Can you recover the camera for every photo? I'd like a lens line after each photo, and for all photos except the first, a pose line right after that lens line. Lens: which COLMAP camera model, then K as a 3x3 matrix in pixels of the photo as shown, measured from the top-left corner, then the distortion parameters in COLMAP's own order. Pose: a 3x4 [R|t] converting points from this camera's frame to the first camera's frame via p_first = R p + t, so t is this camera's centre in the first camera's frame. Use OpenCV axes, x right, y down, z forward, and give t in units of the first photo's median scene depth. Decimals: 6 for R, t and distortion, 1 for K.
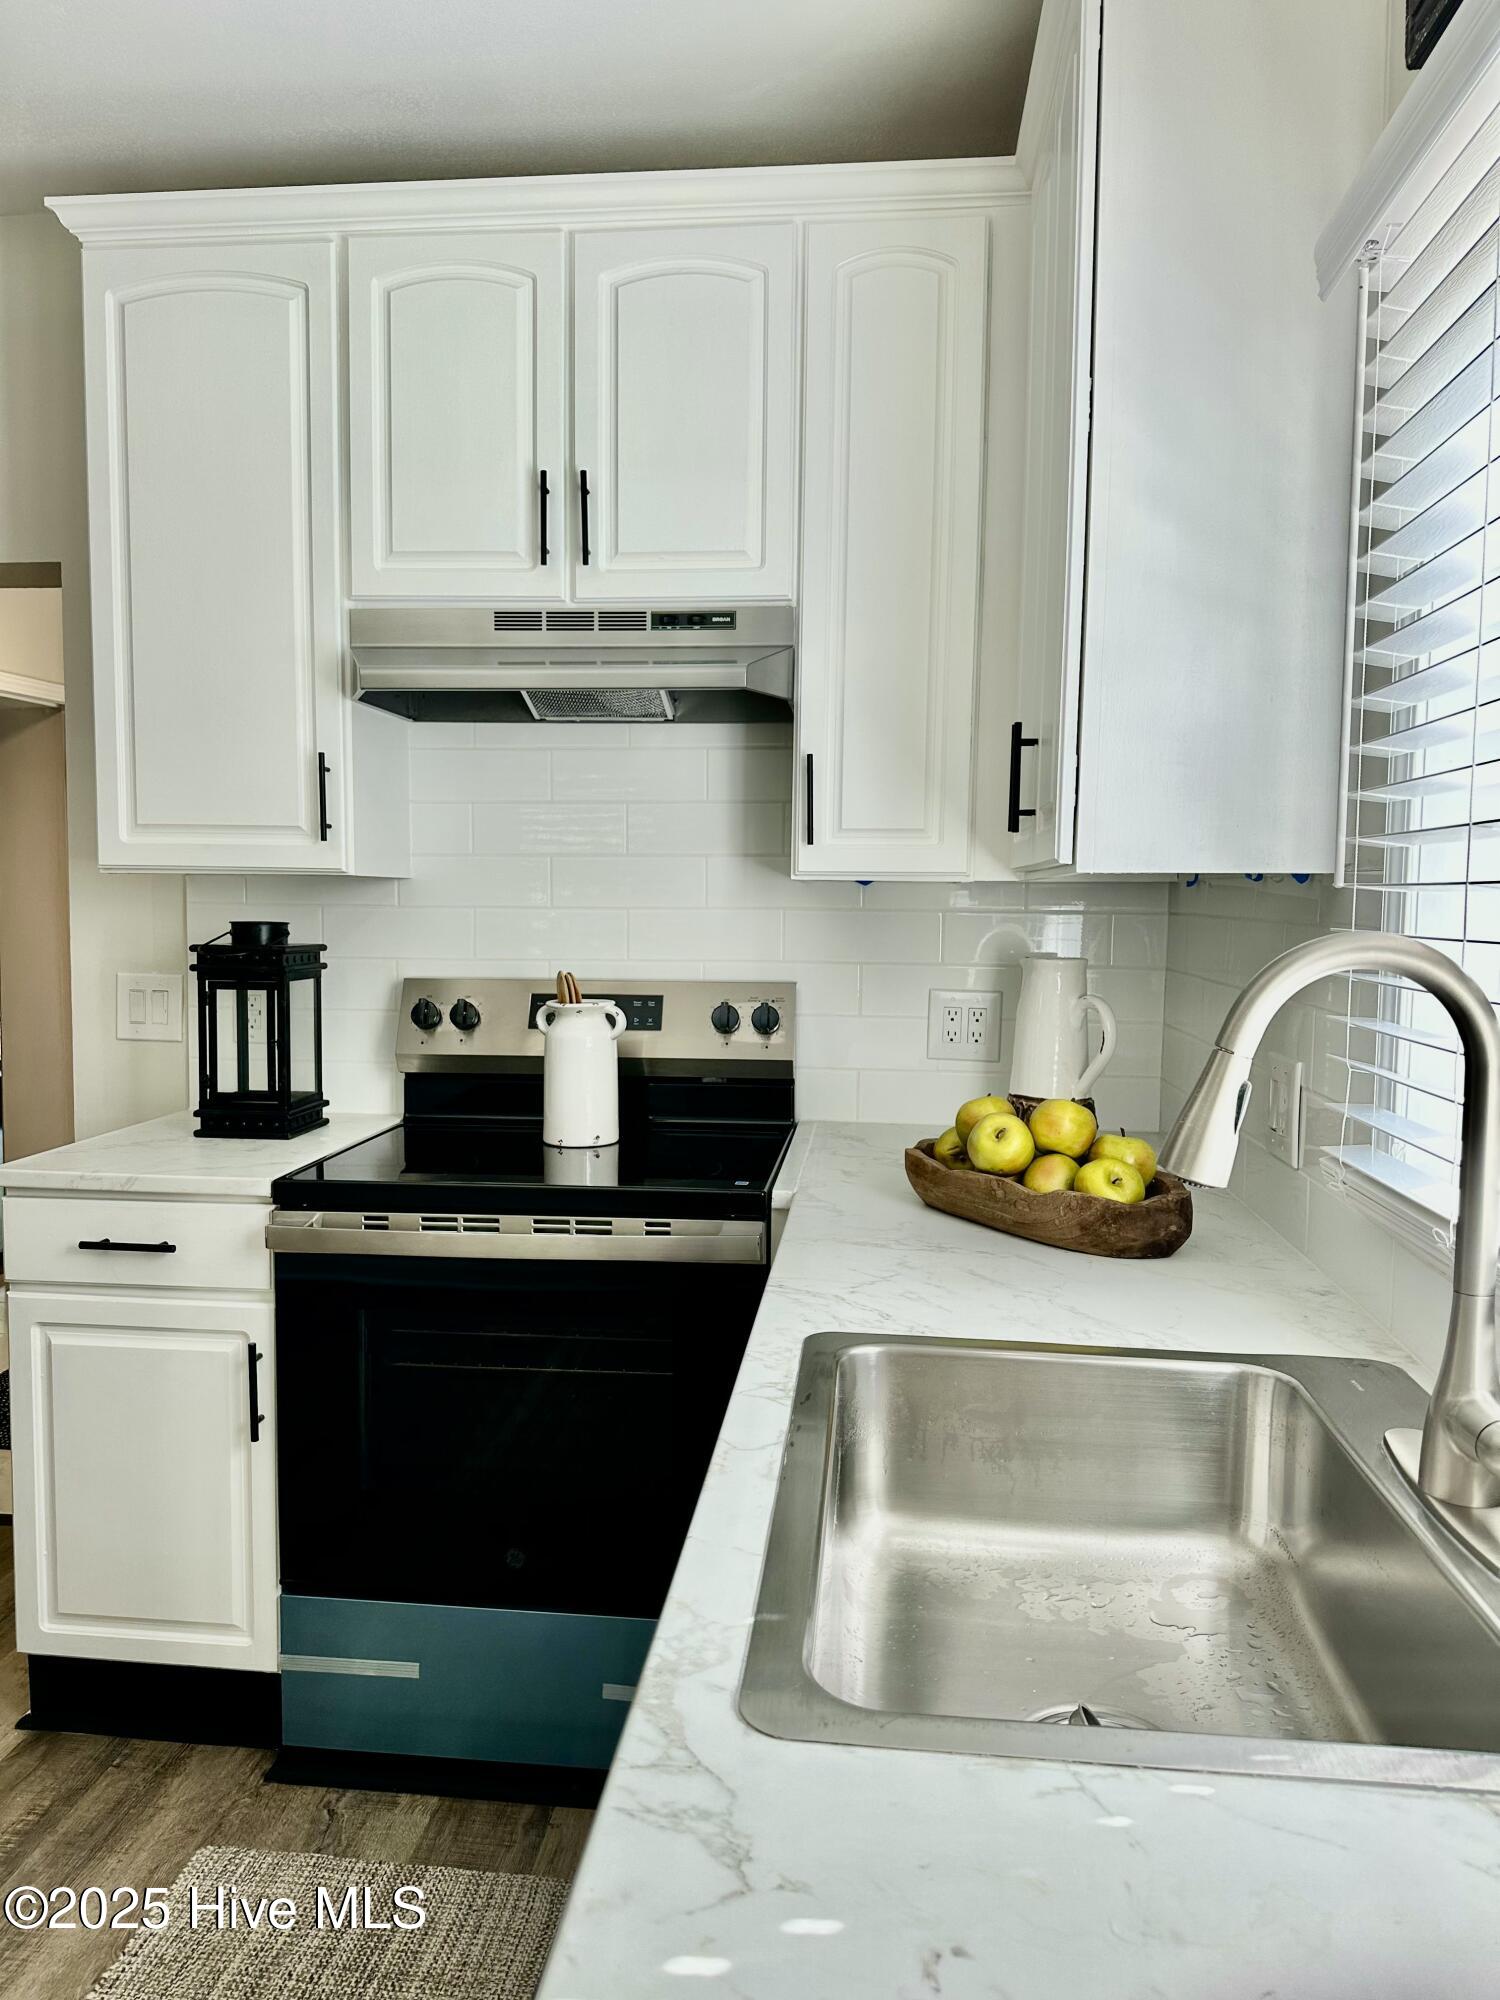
lens RADIAL K [[1392.8, 0, 737.9], [0, 1392.8, 1008.6], [0, 0, 1]] dist [0.110371, -0.166287]
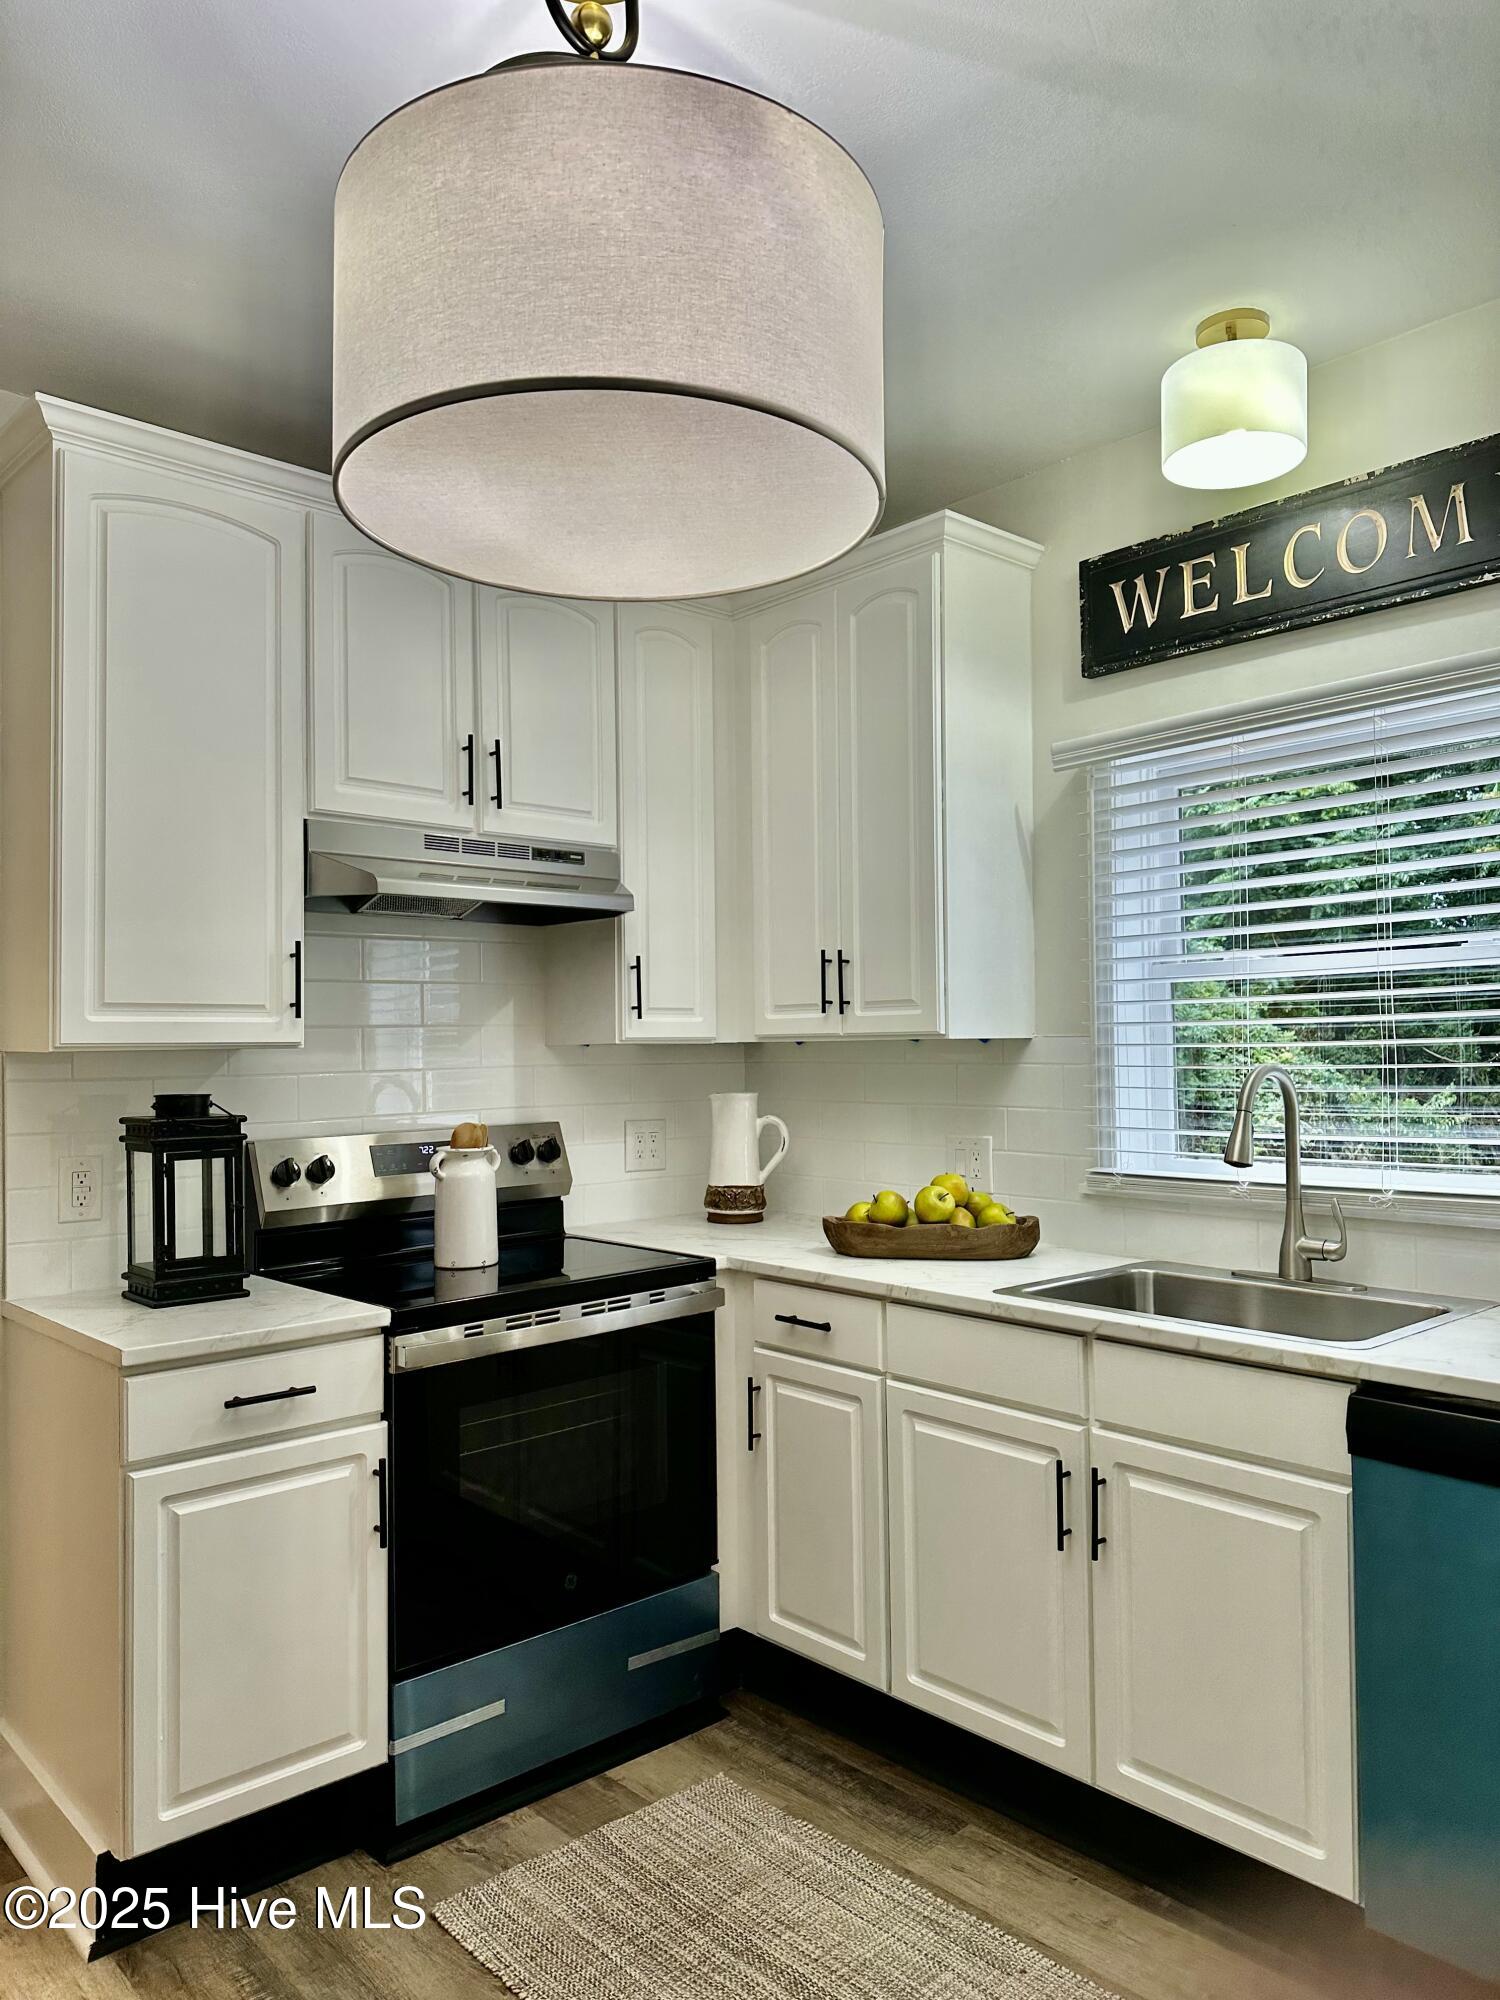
lens RADIAL K [[1392.8, 0, 737.9], [0, 1392.8, 1008.6], [0, 0, 1]] dist [0.110371, -0.166287]
pose [[0.667754, 0.002117, 0.744379, -0.929462], [0.078173, 0.994267, -0.072954, -0.017708], [-0.740266, 0.106905, 0.663760, -0.009850]]
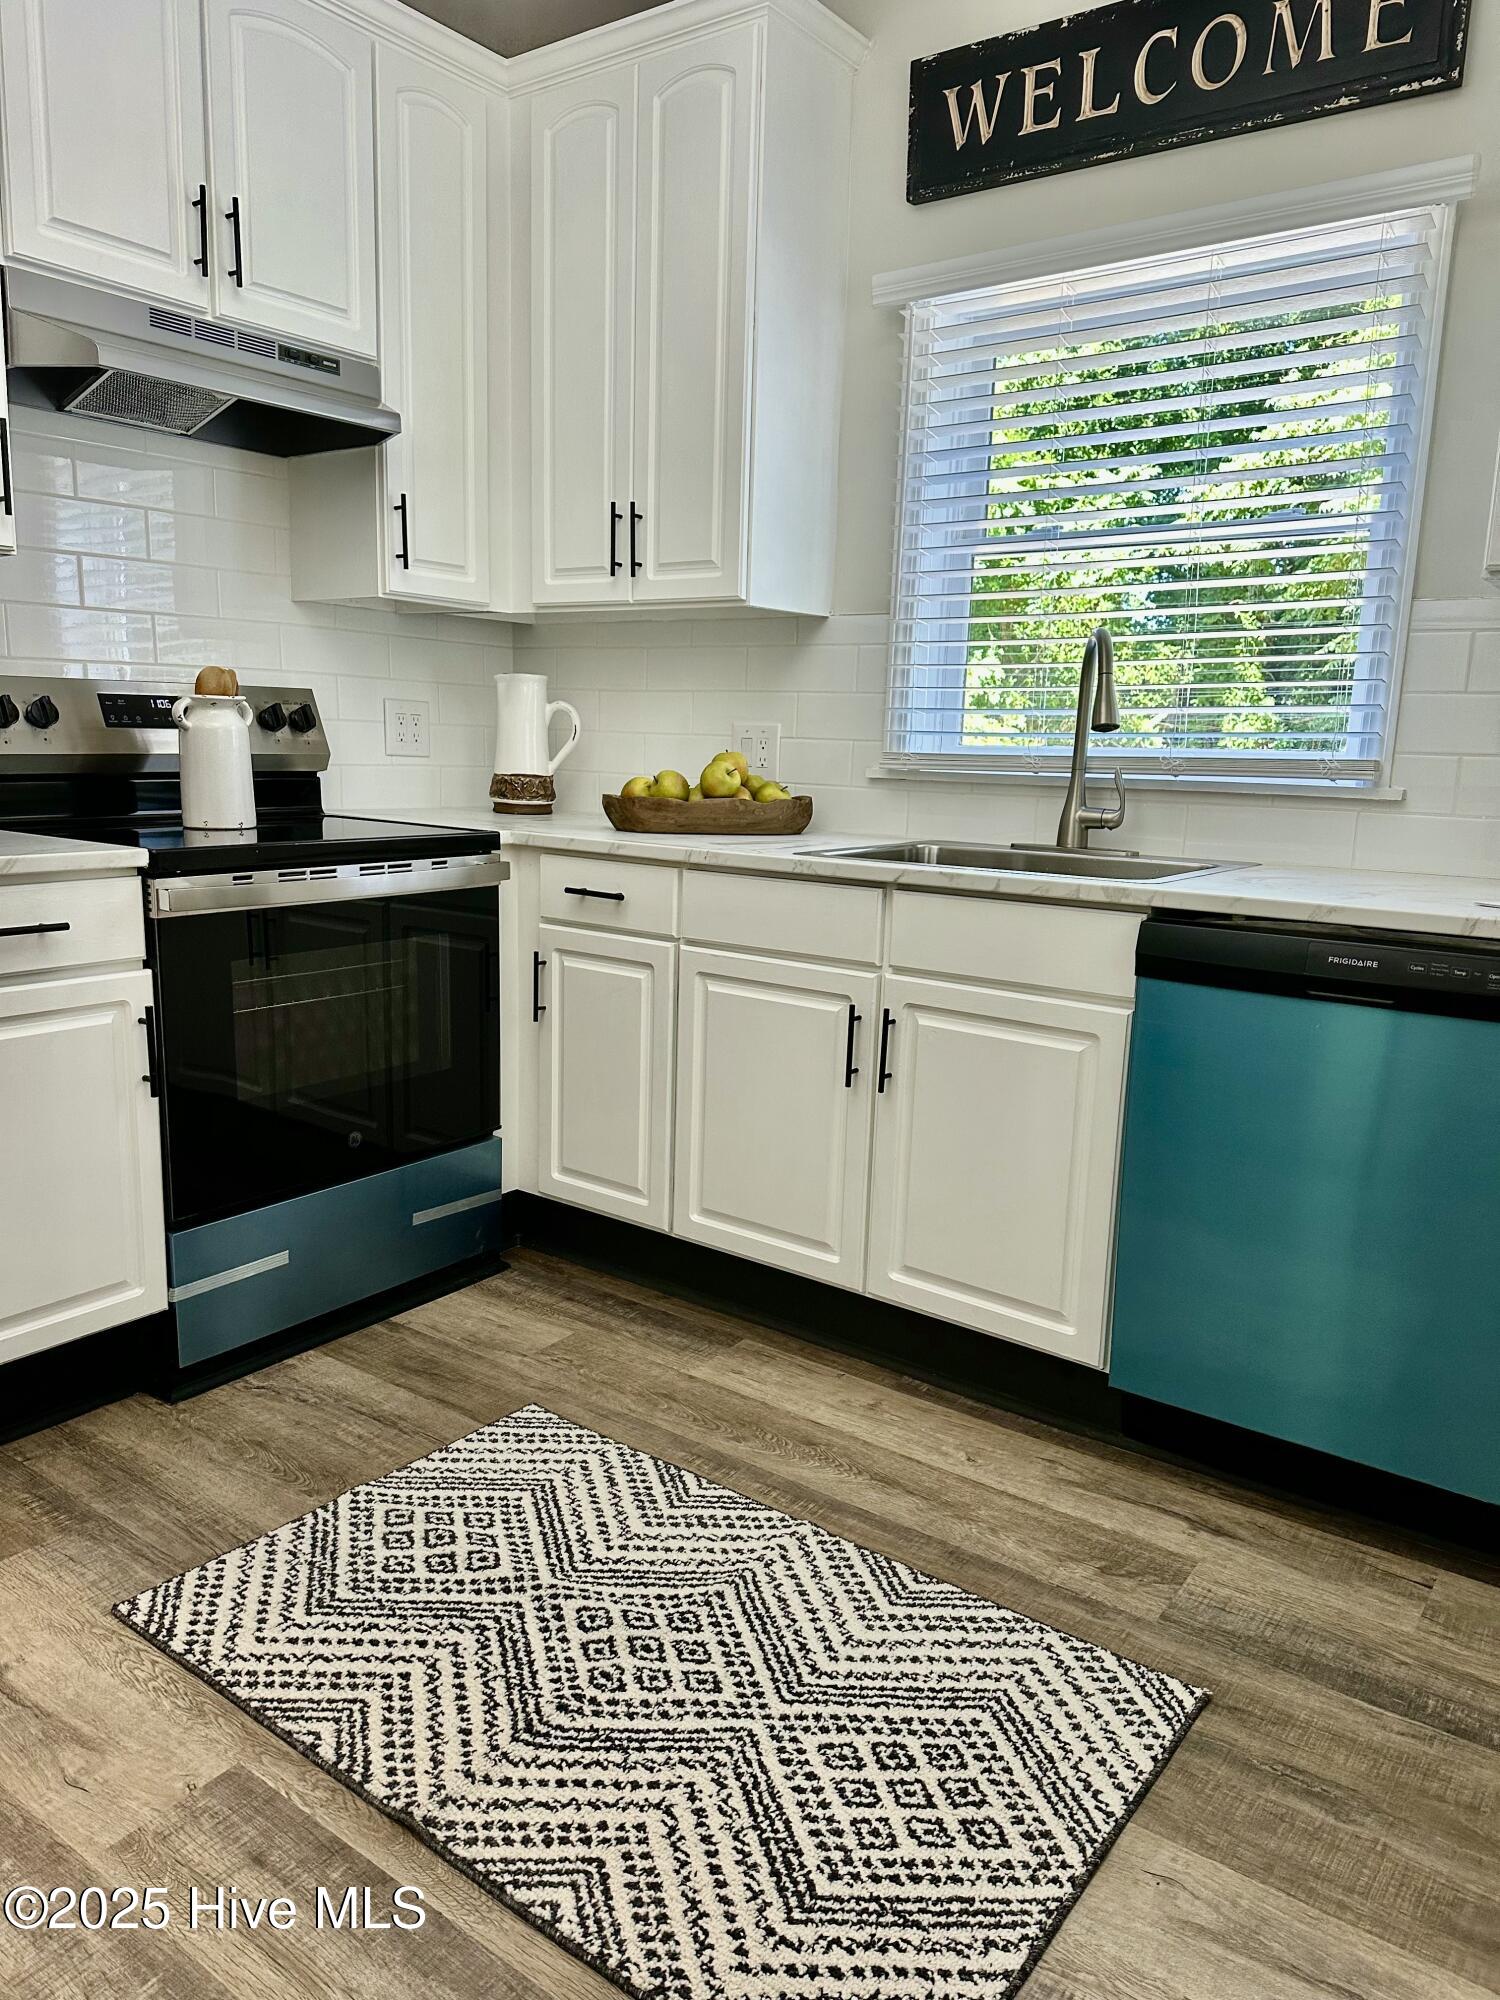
lens RADIAL K [[1392.8, 0, 737.9], [0, 1392.8, 1008.6], [0, 0, 1]] dist [0.110371, -0.166287]
pose [[0.508662, -0.163844, 0.845233, -0.941429], [0.046131, 0.985502, 0.163273, 0.078962], [-0.859730, -0.044059, 0.508846, 0.072400]]
